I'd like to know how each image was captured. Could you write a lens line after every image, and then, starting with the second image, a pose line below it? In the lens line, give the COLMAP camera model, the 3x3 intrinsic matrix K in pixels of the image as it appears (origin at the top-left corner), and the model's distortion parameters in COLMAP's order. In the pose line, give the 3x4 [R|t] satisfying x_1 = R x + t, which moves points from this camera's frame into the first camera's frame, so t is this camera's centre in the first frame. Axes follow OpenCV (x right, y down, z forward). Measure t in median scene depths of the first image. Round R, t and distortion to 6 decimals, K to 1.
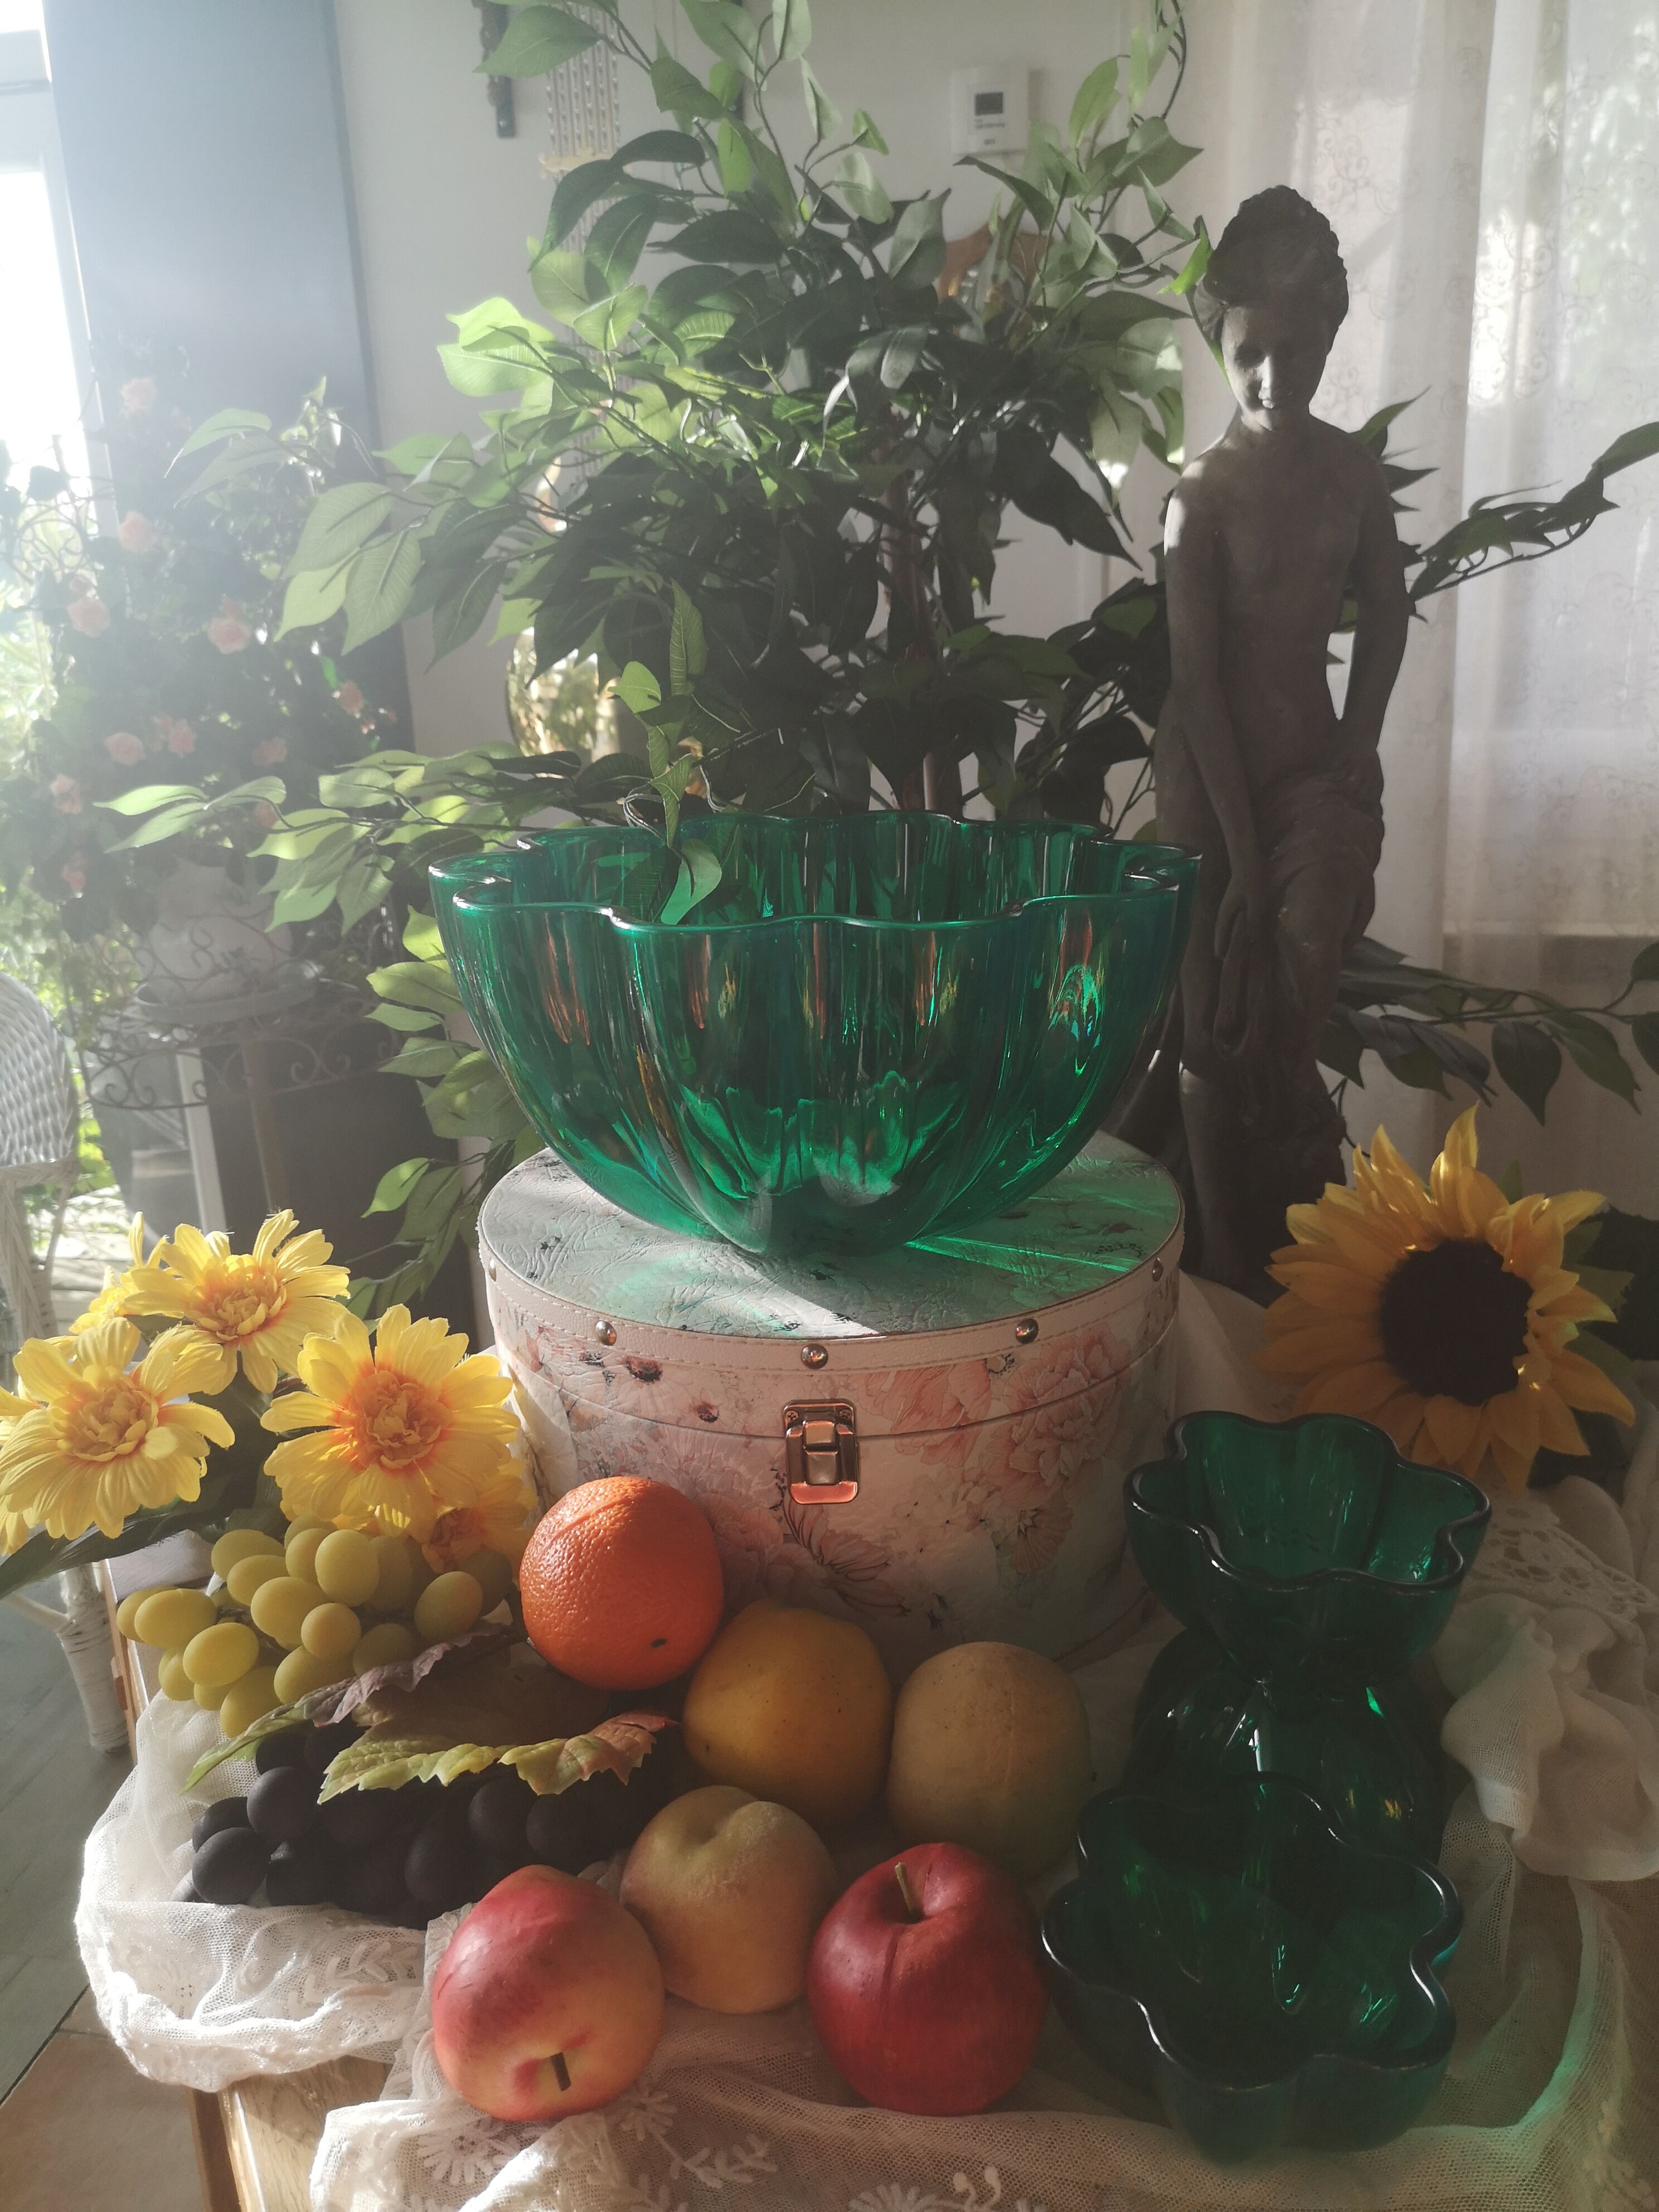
lens RADIAL K [[1743.6, 0, 828.5], [0, 1743.6, 1110.2], [0, 0, 1]] dist [0.036780, -0.049072]
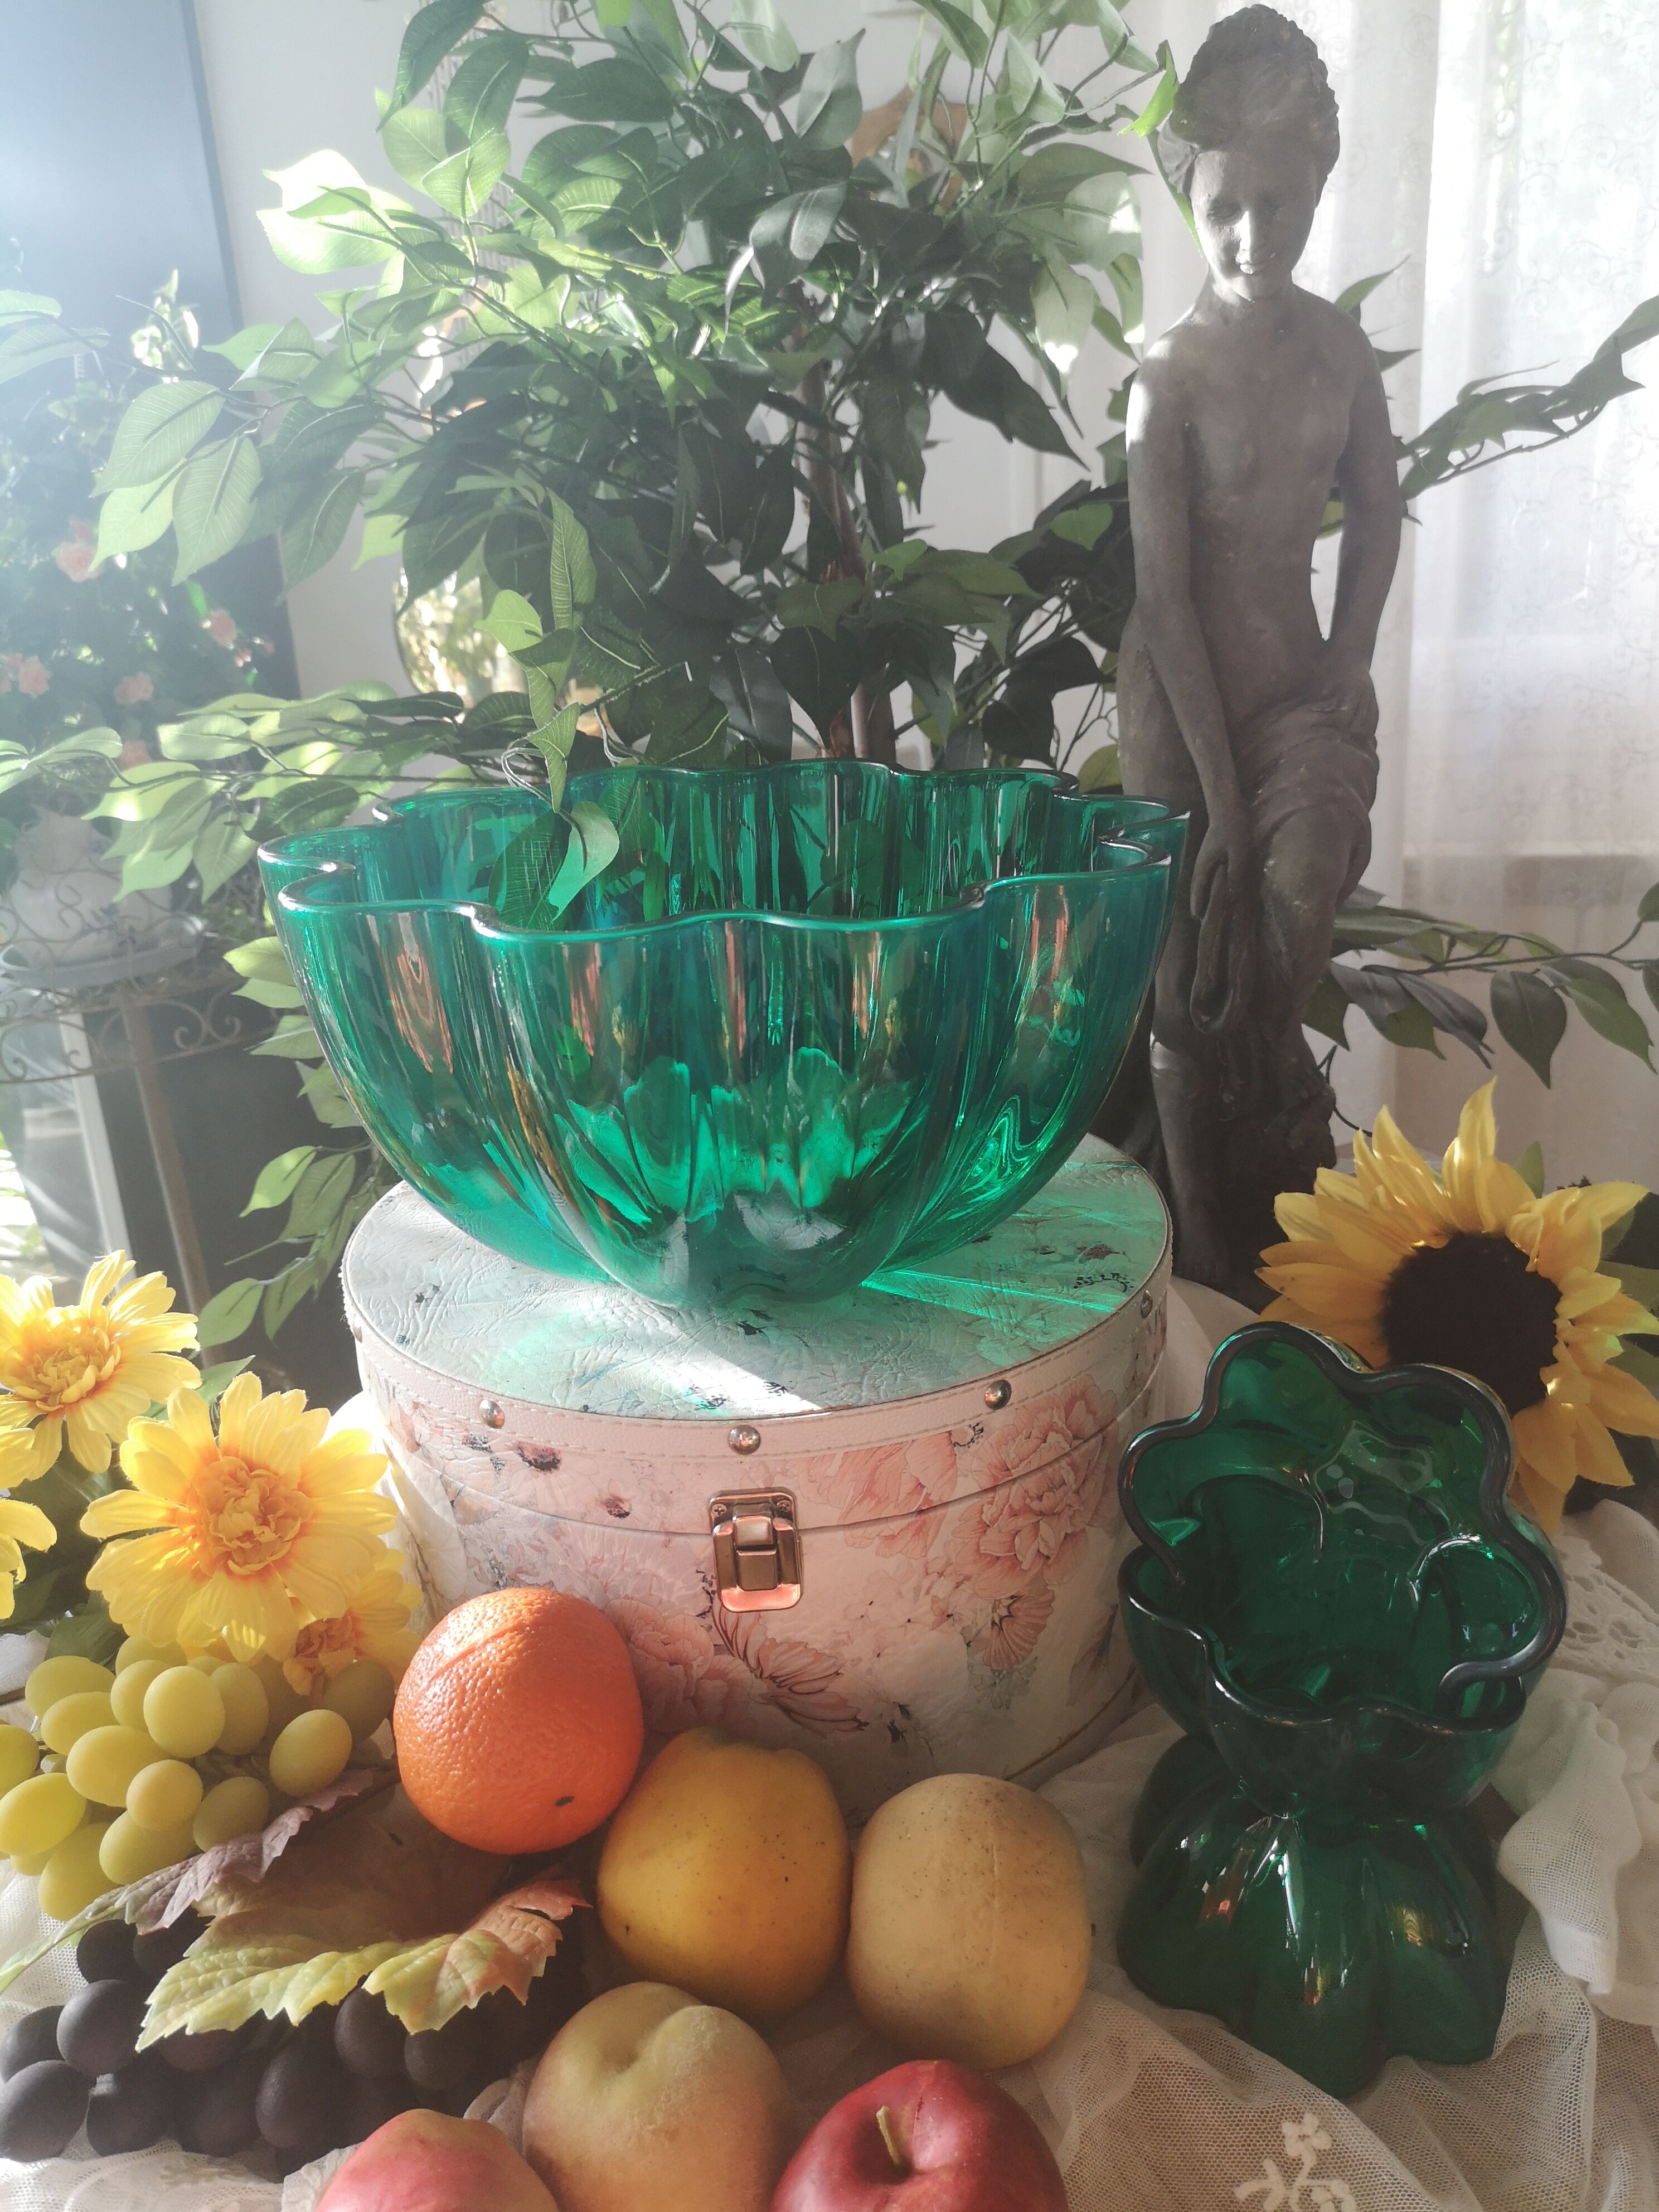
lens RADIAL K [[1743.6, 0, 826.1], [0, 1743.6, 1102.0], [0, 0, 1]] dist [0.036780, -0.049072]
pose [[0.998902, -0.029648, 0.036281, 0.004176], [0.028066, 0.998665, 0.043376, -0.040928], [-0.037519, -0.042310, 0.998400, 0.137508]]
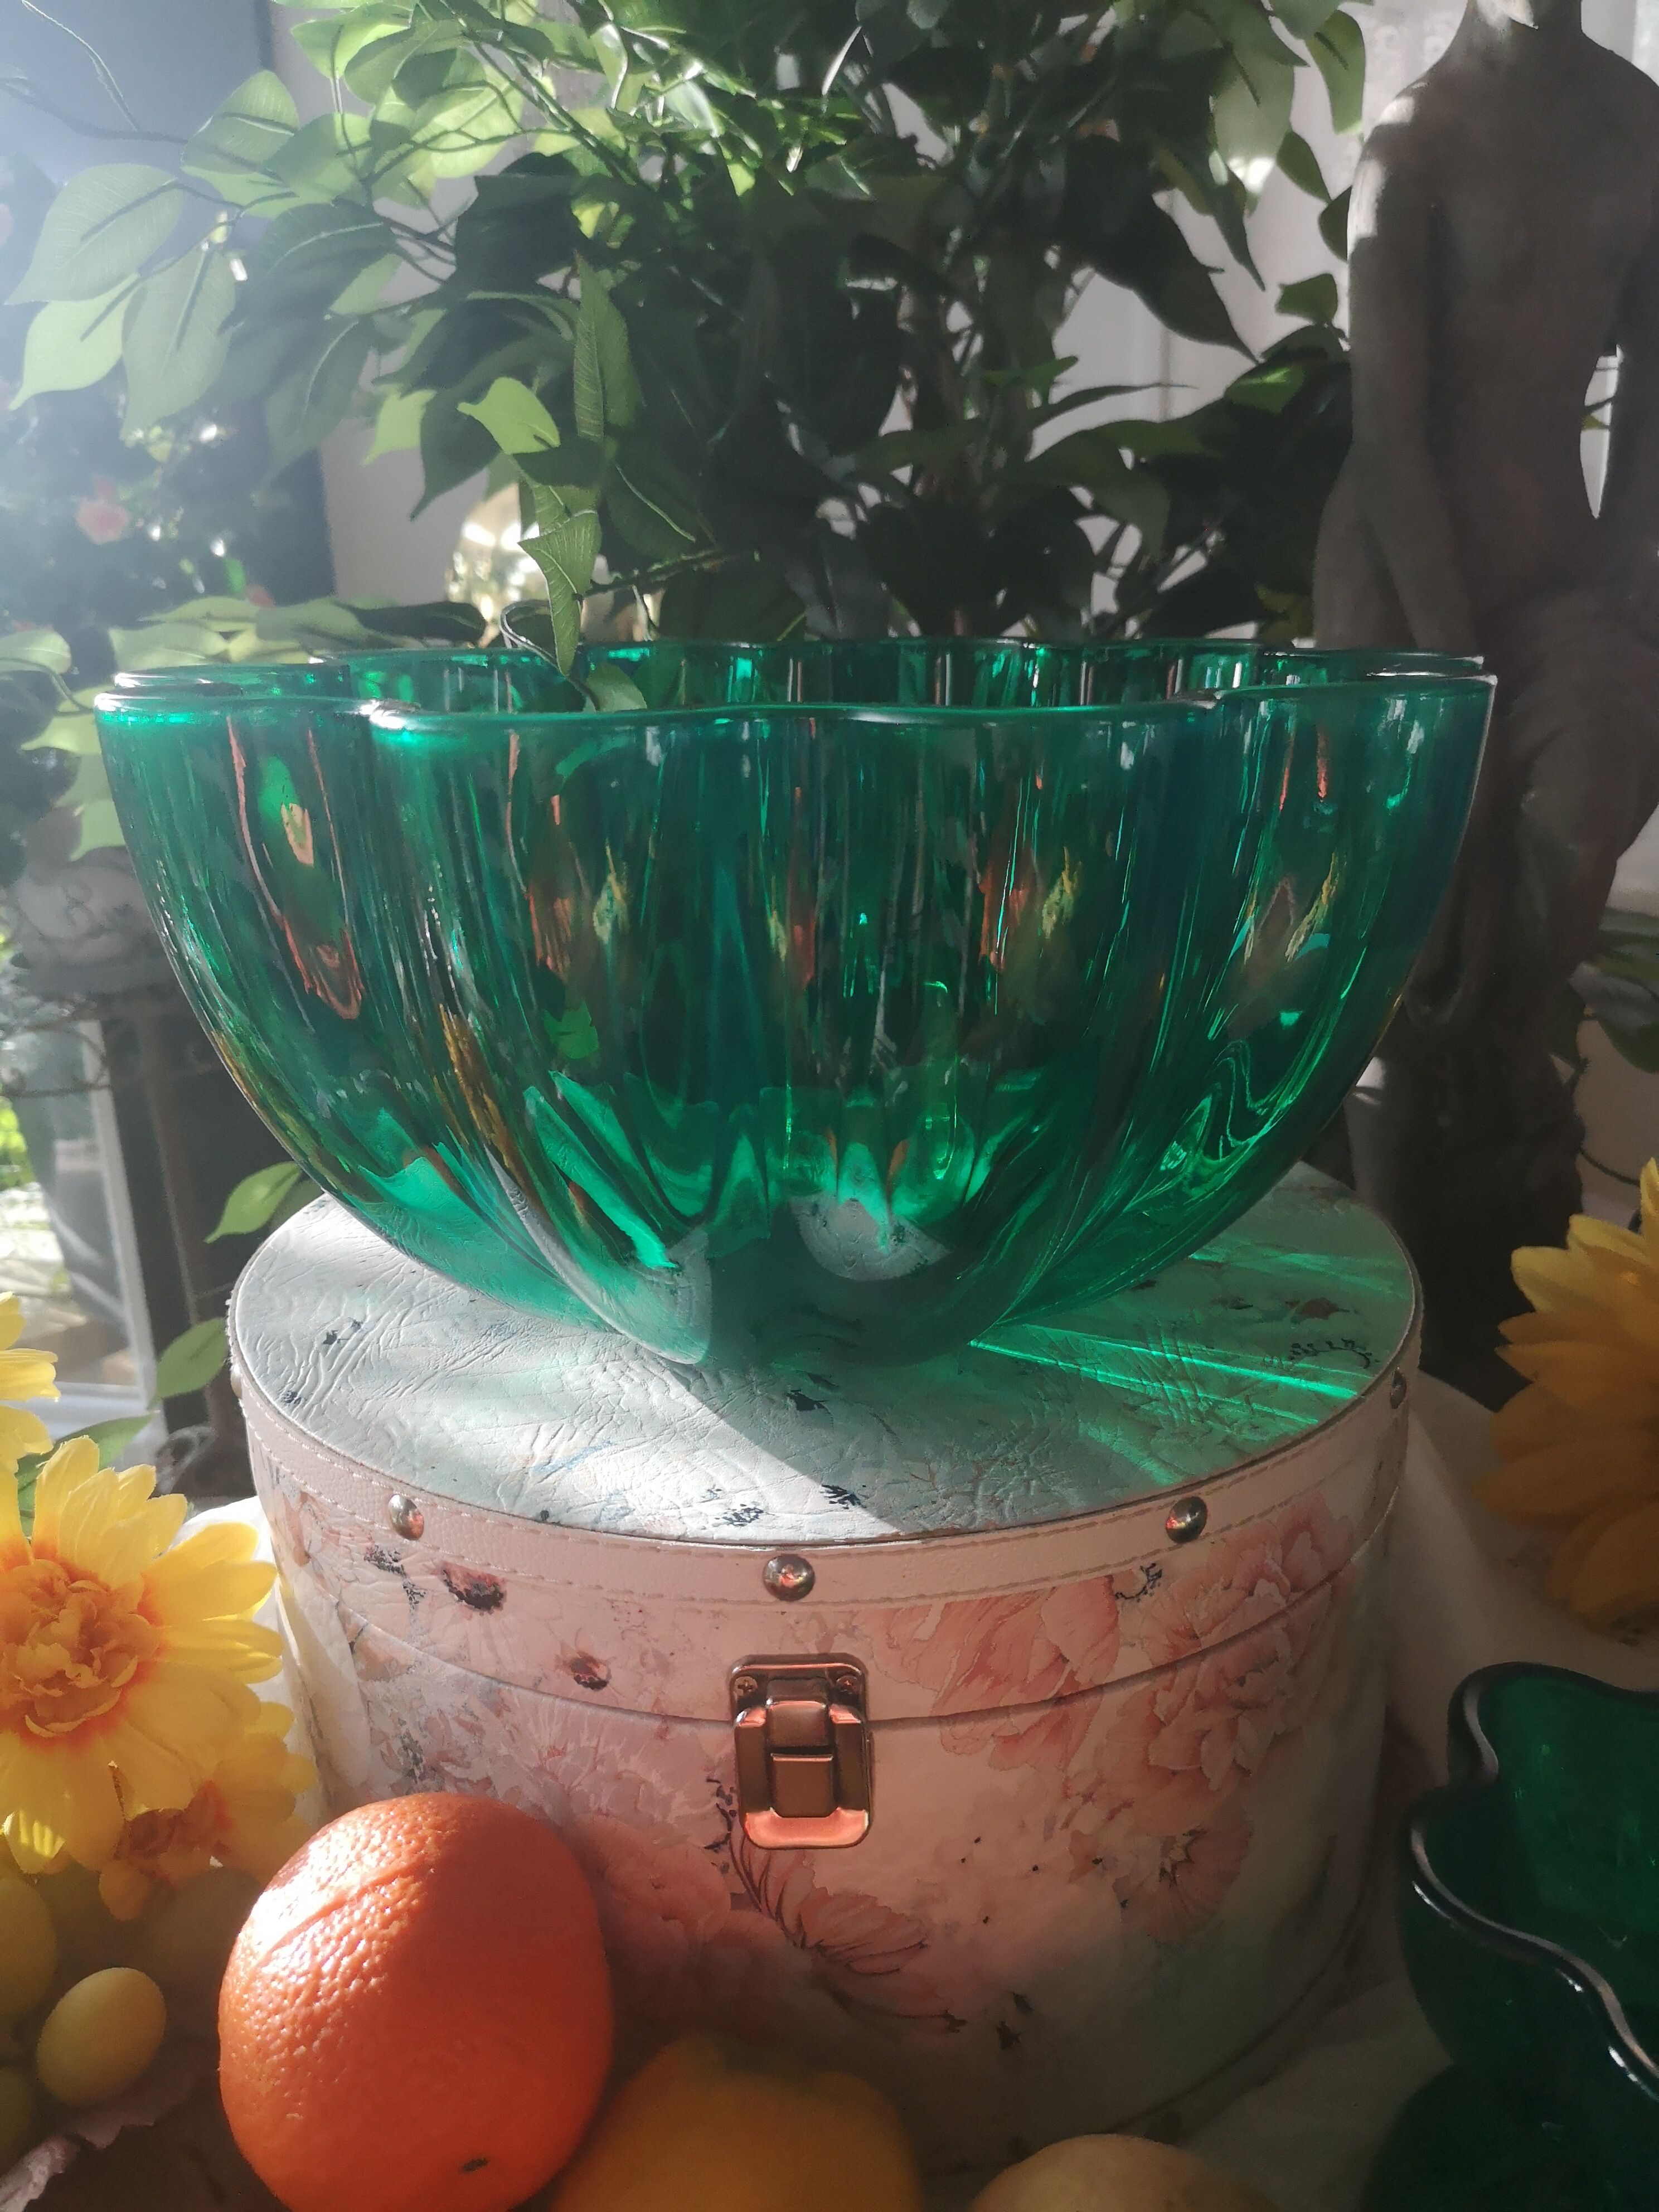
lens RADIAL K [[1743.6, 0, 822.2], [0, 1743.6, 1098.3], [0, 0, 1]] dist [0.036780, -0.049072]
pose [[0.999974, 0.003992, -0.006042, 0.003555], [-0.003994, 0.999992, -0.000400, -0.001871], [0.006041, 0.000424, 0.999982, 0.364395]]
